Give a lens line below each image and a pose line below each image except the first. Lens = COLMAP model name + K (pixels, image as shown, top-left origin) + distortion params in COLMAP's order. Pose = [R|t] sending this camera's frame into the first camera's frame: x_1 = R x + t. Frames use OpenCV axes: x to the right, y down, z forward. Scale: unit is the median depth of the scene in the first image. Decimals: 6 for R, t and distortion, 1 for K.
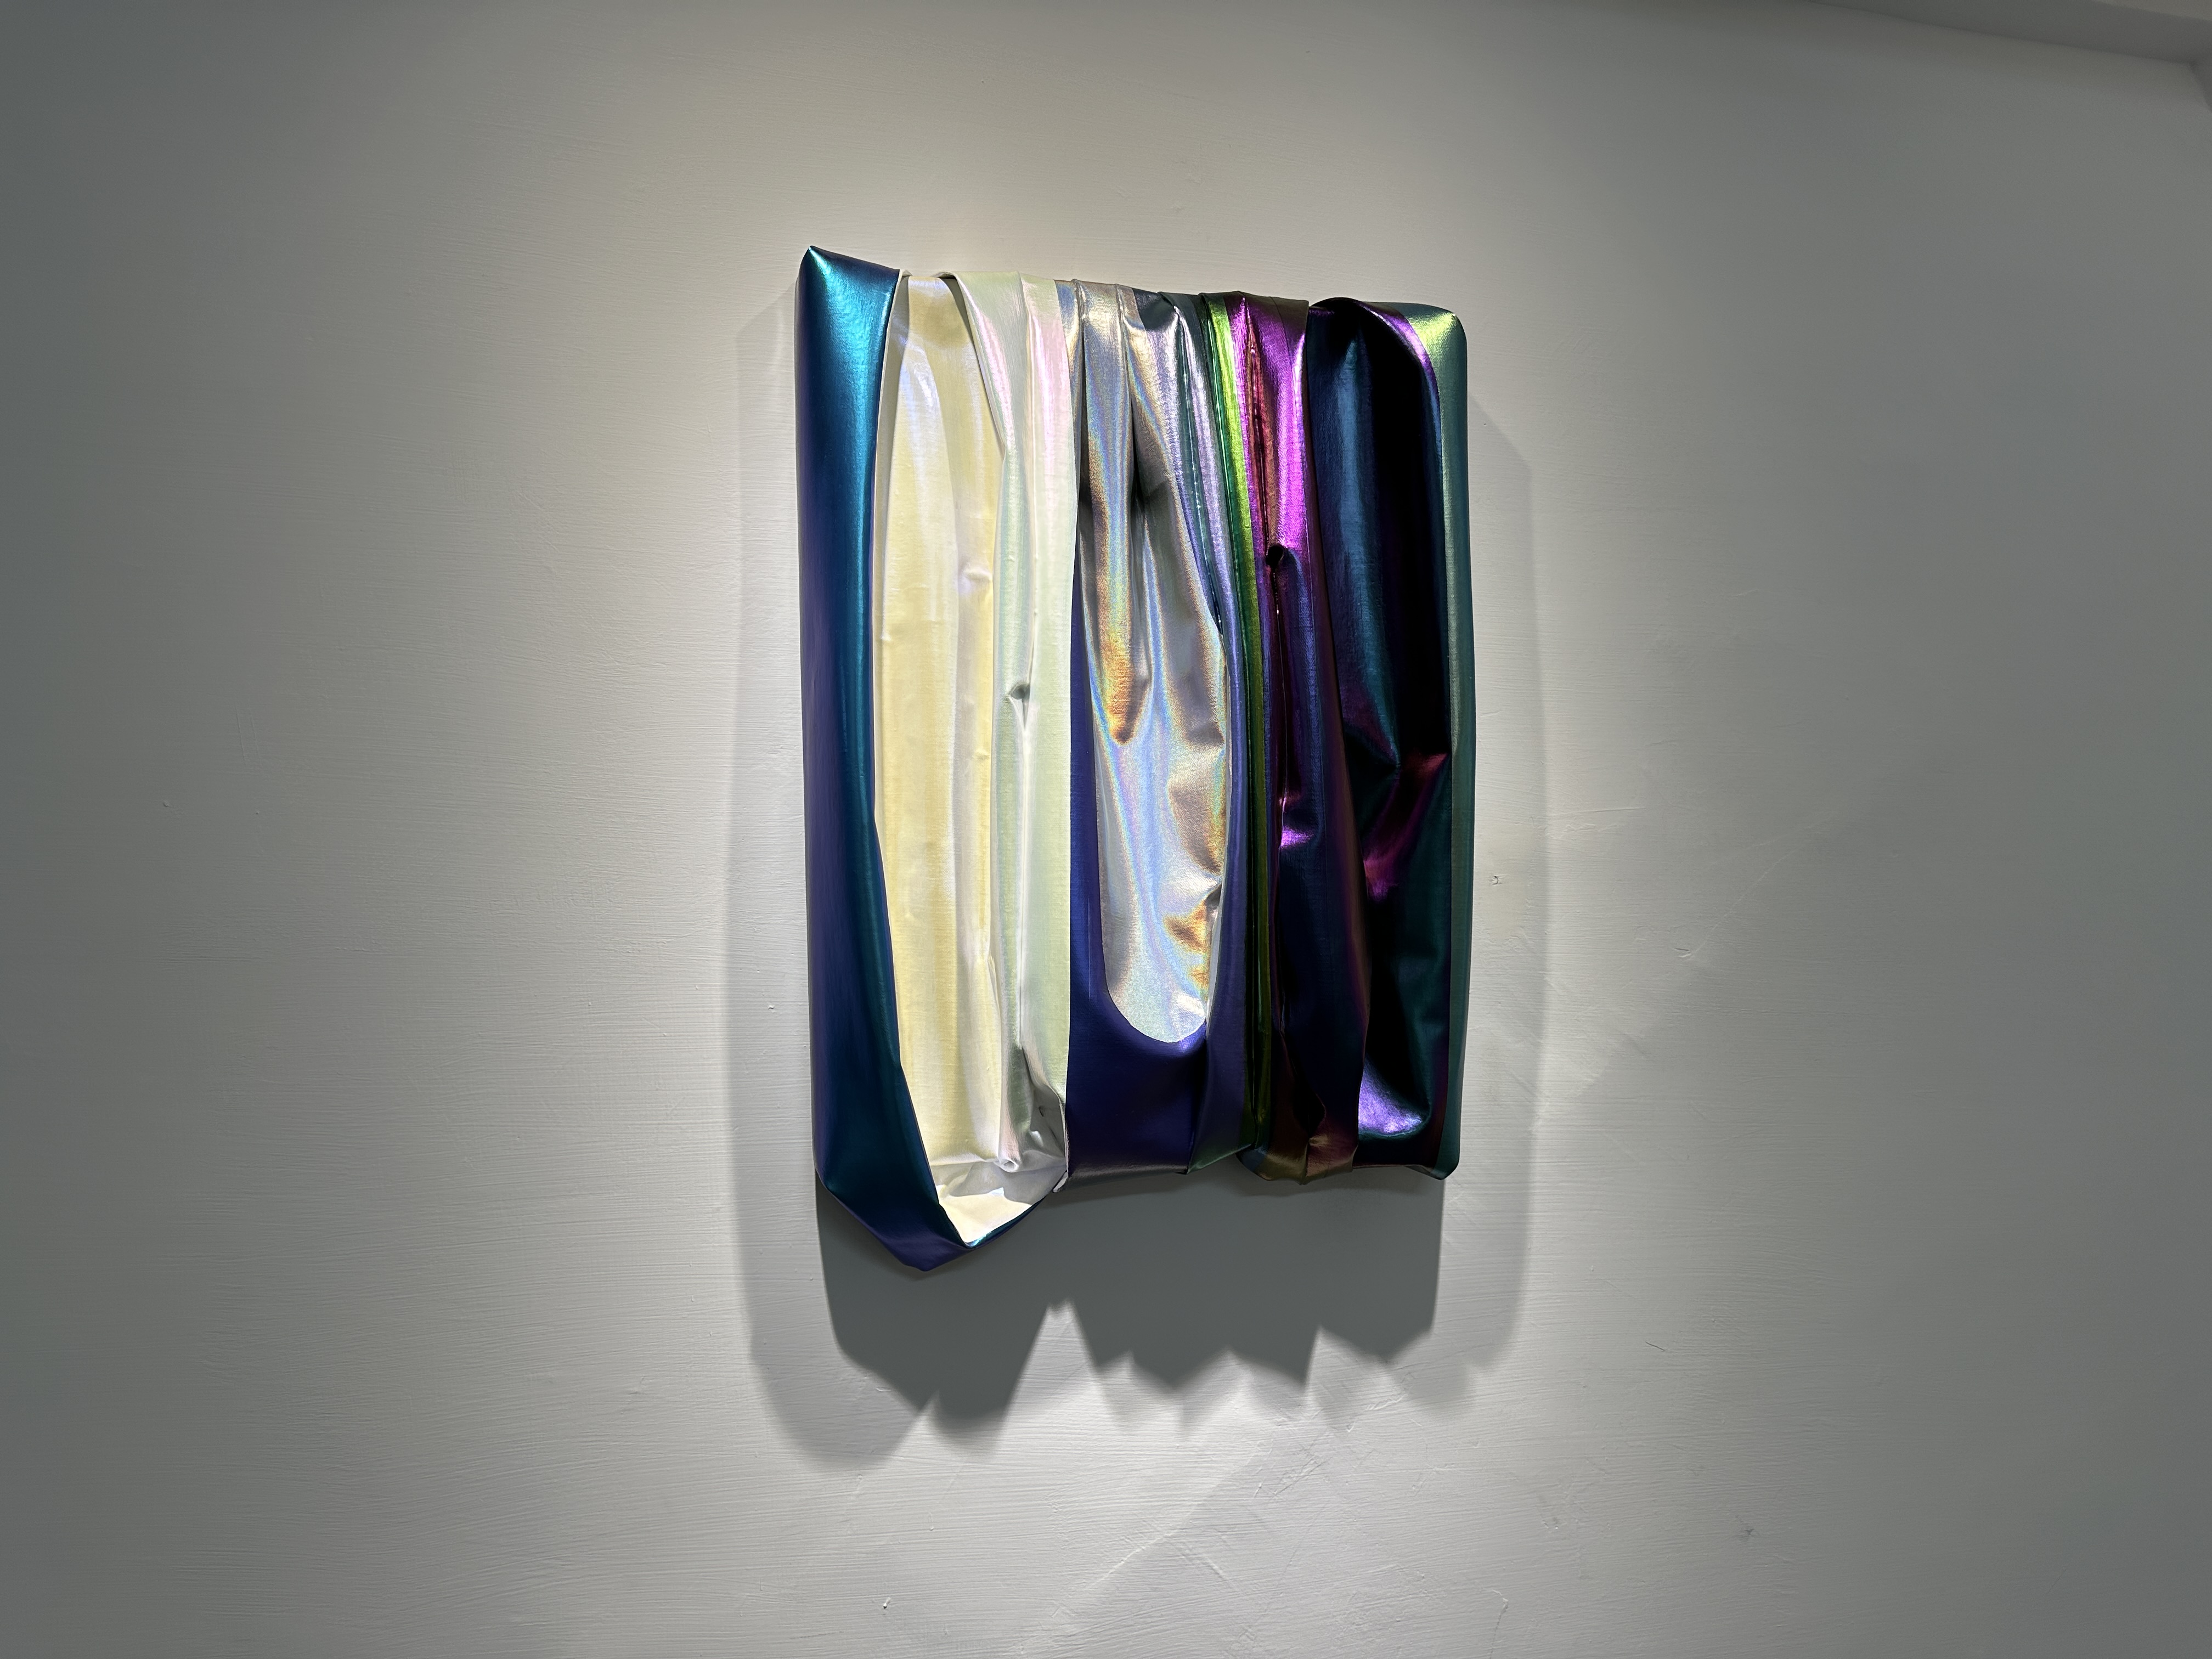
lens RADIAL K [[1546.7, 0, 1106.0], [0, 1546.7, 829.5], [0, 0, 1]] dist [0.082706, -0.079636]
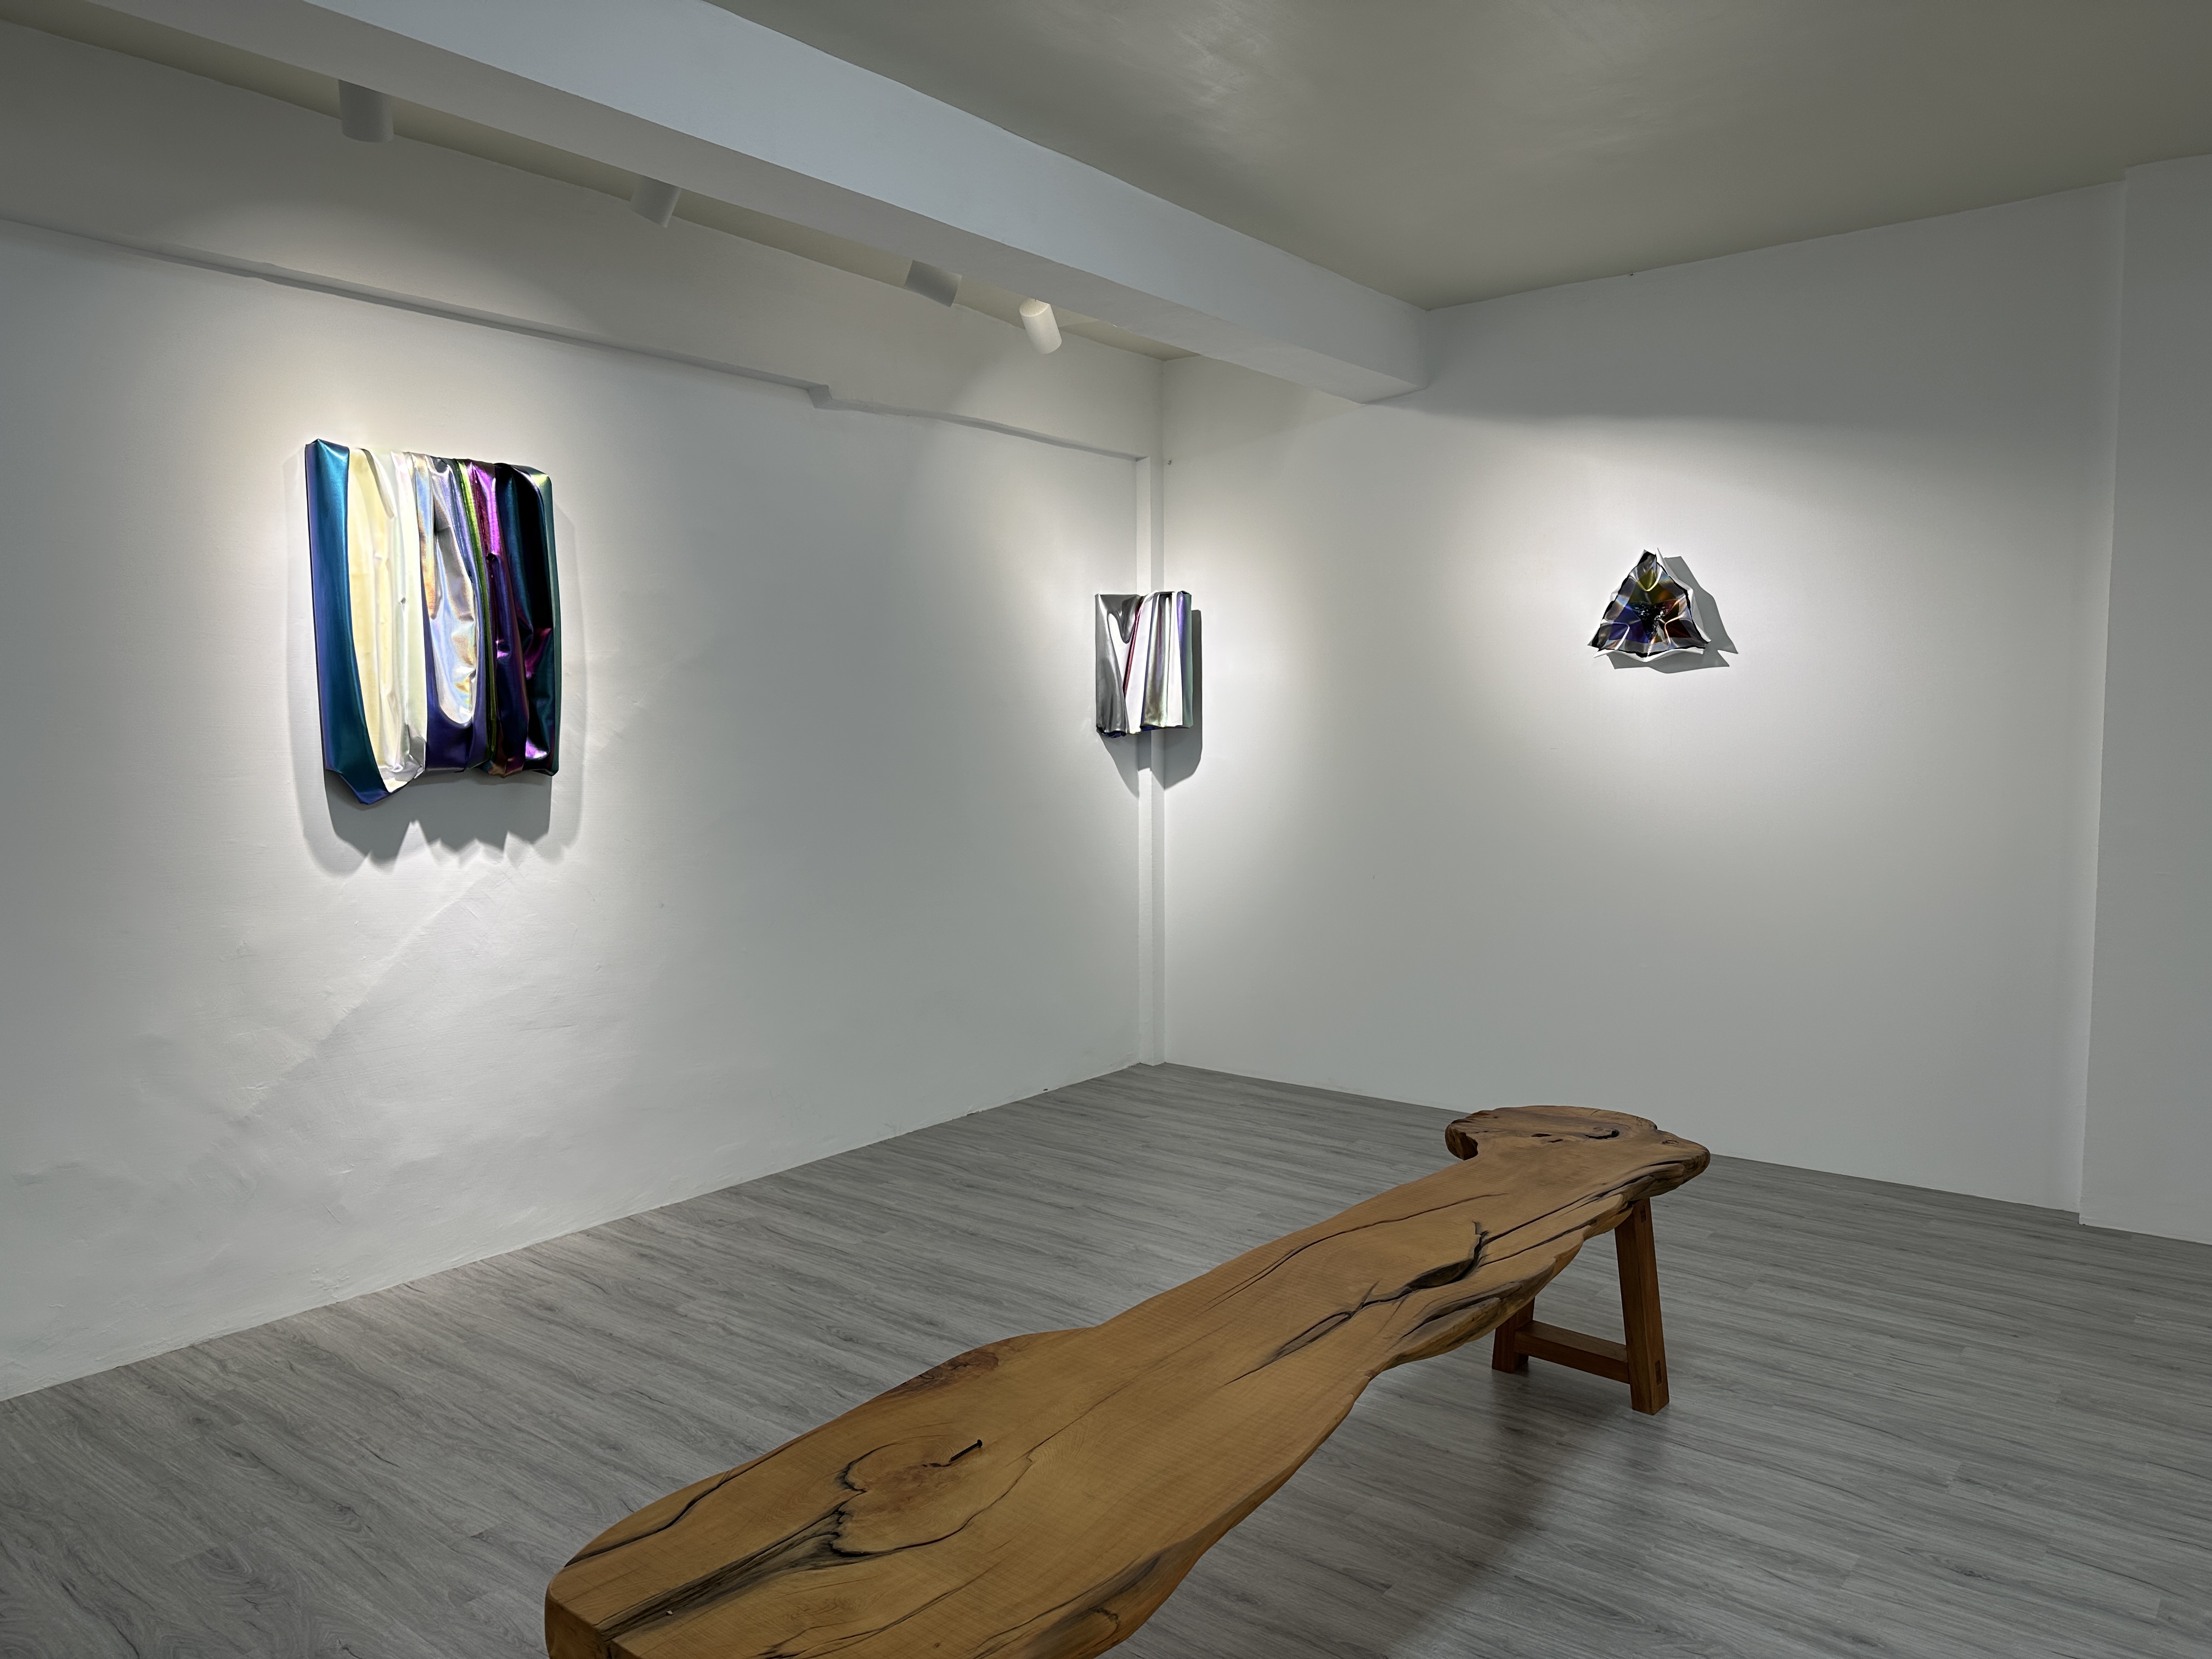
lens RADIAL K [[1546.7, 0, 1106.0], [0, 1546.7, 829.5], [0, 0, 1]] dist [0.082706, -0.079636]
pose [[0.808965, -0.042897, 0.586290, -0.688753], [-0.004734, 0.996826, 0.079466, 0.092378], [-0.587838, -0.067061, 0.806195, -2.042276]]
